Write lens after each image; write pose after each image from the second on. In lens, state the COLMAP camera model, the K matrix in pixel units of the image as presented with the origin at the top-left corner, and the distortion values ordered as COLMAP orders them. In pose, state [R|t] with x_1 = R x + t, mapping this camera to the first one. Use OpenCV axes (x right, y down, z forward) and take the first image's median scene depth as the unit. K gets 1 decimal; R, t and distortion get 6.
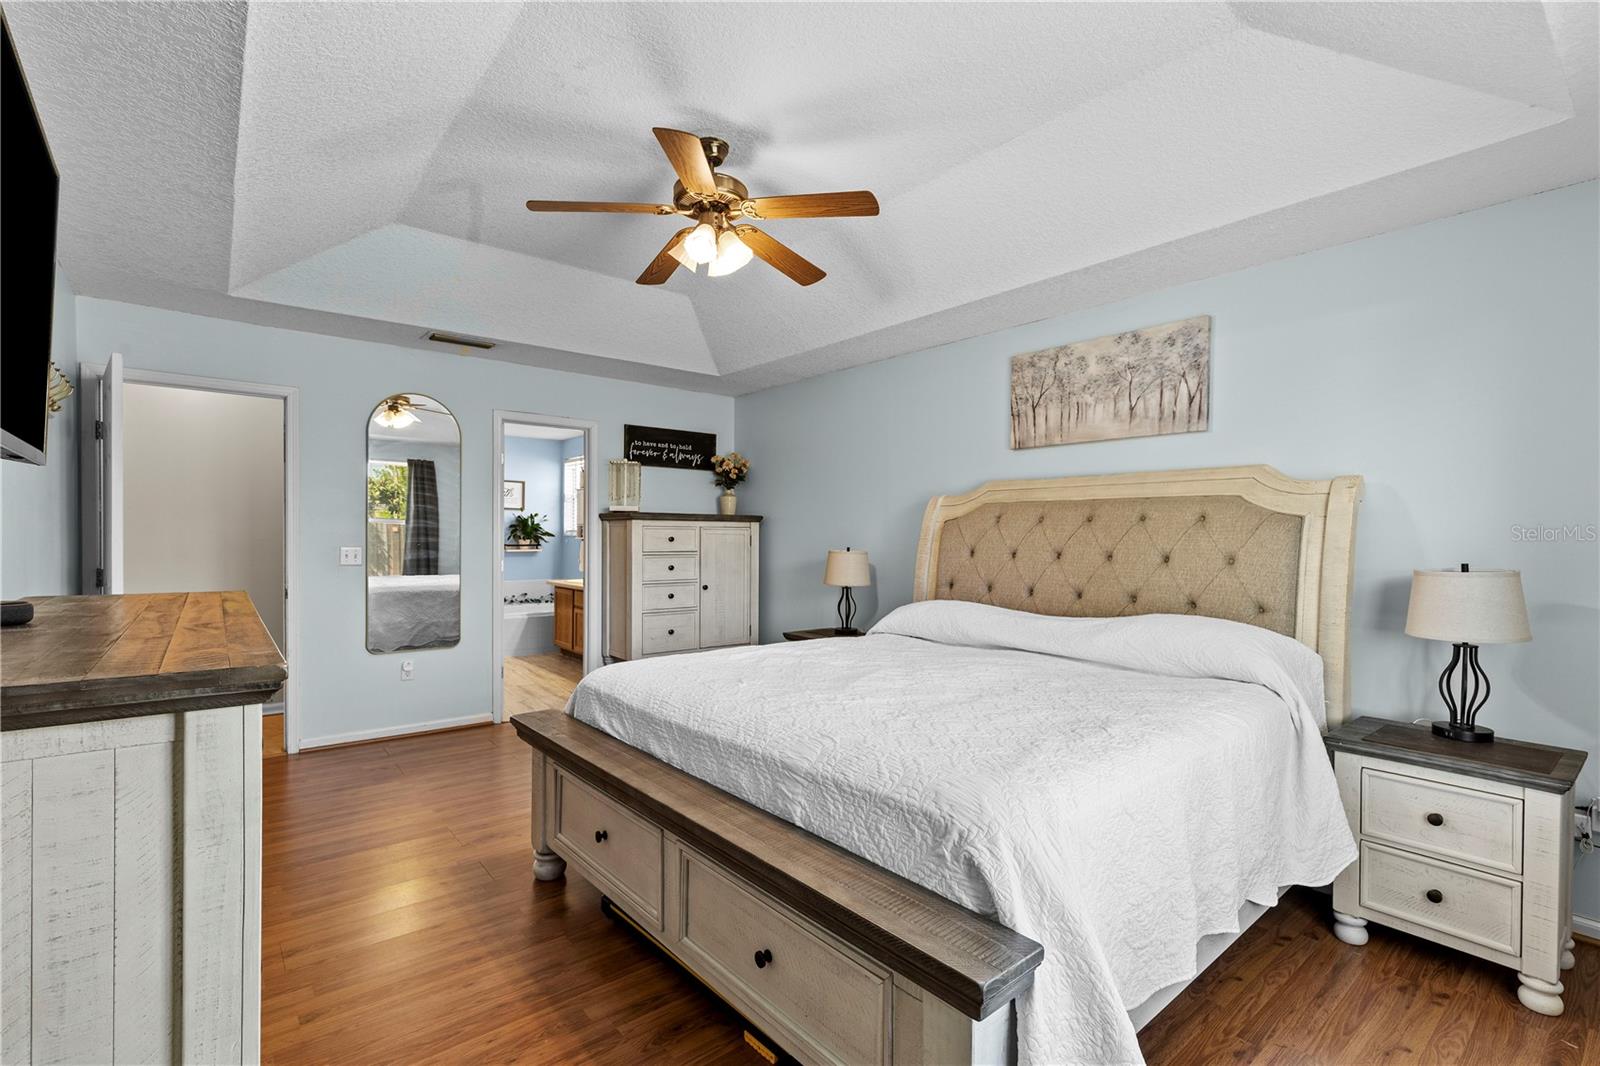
lens RADIAL K [[736.4, 0, 783.9], [0, 736.4, 533.2], [0, 0, 1]] dist [0.039532, 0.000039]
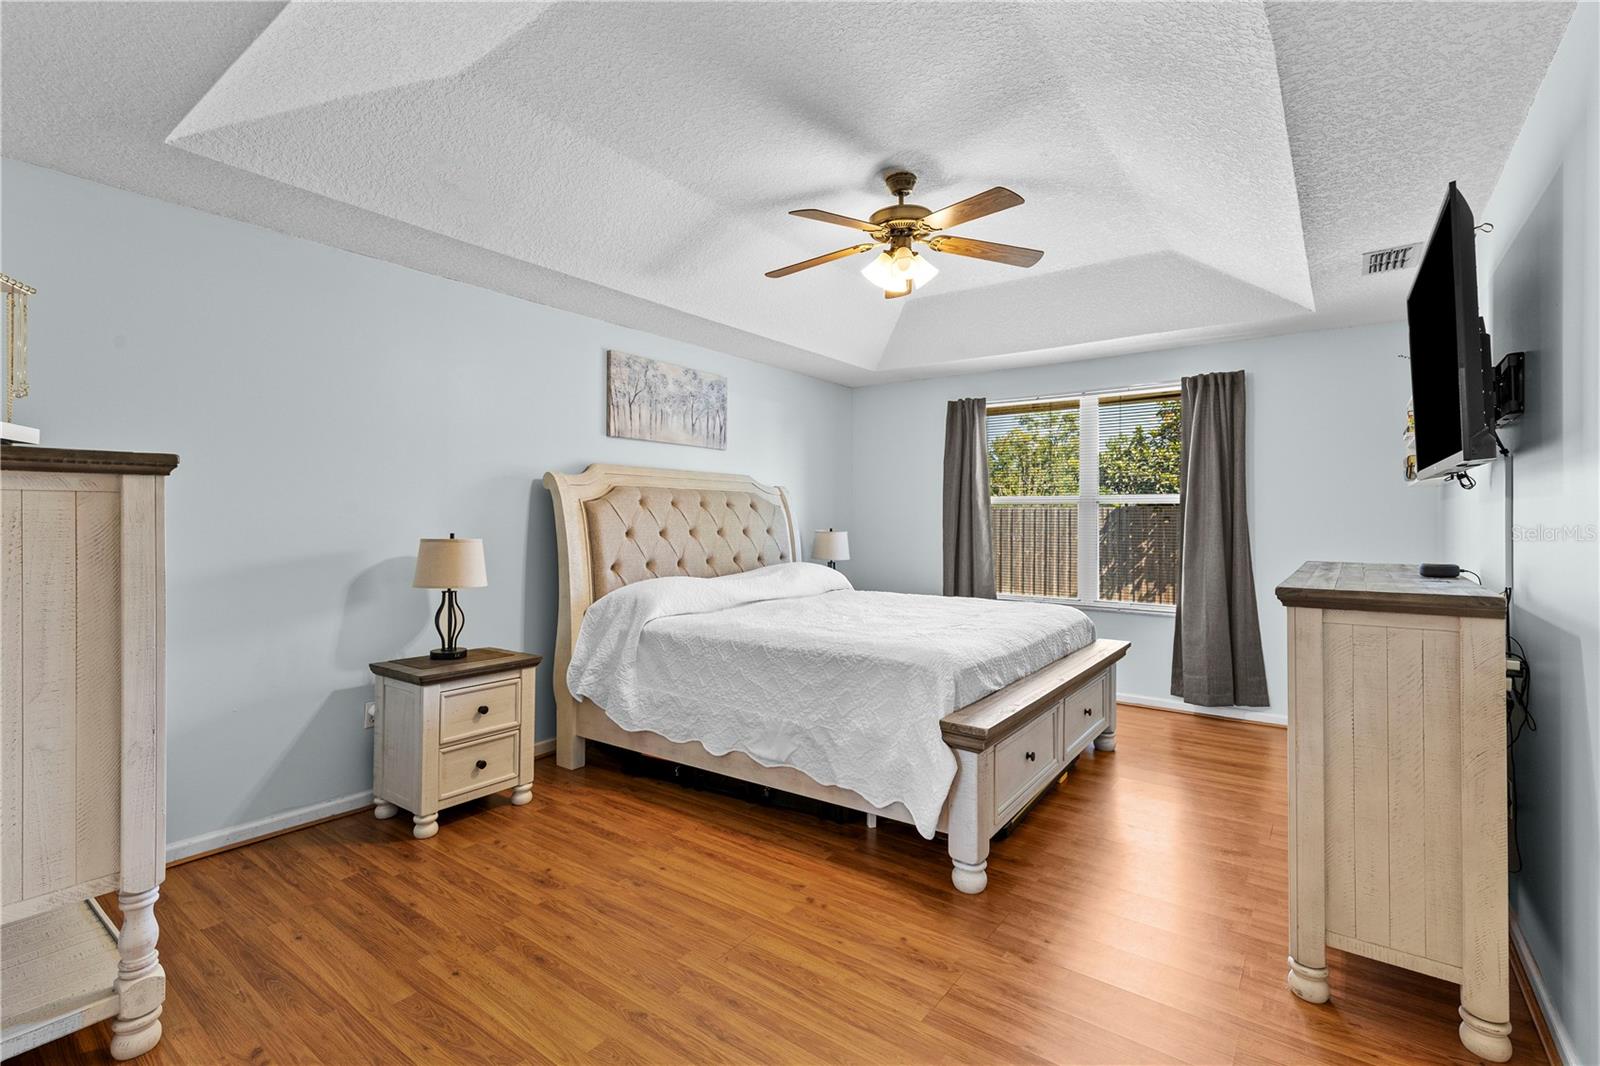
lens RADIAL K [[718.7, 0, 797.5], [0, 718.7, 528.7], [0, 0, 1]] dist [0.001885, -0.000043]
pose [[-0.243081, -0.021660, 0.969764, -0.859416], [-0.008350, 0.999760, 0.020237, -0.002035], [-0.969970, -0.003178, -0.243204, 1.093102]]
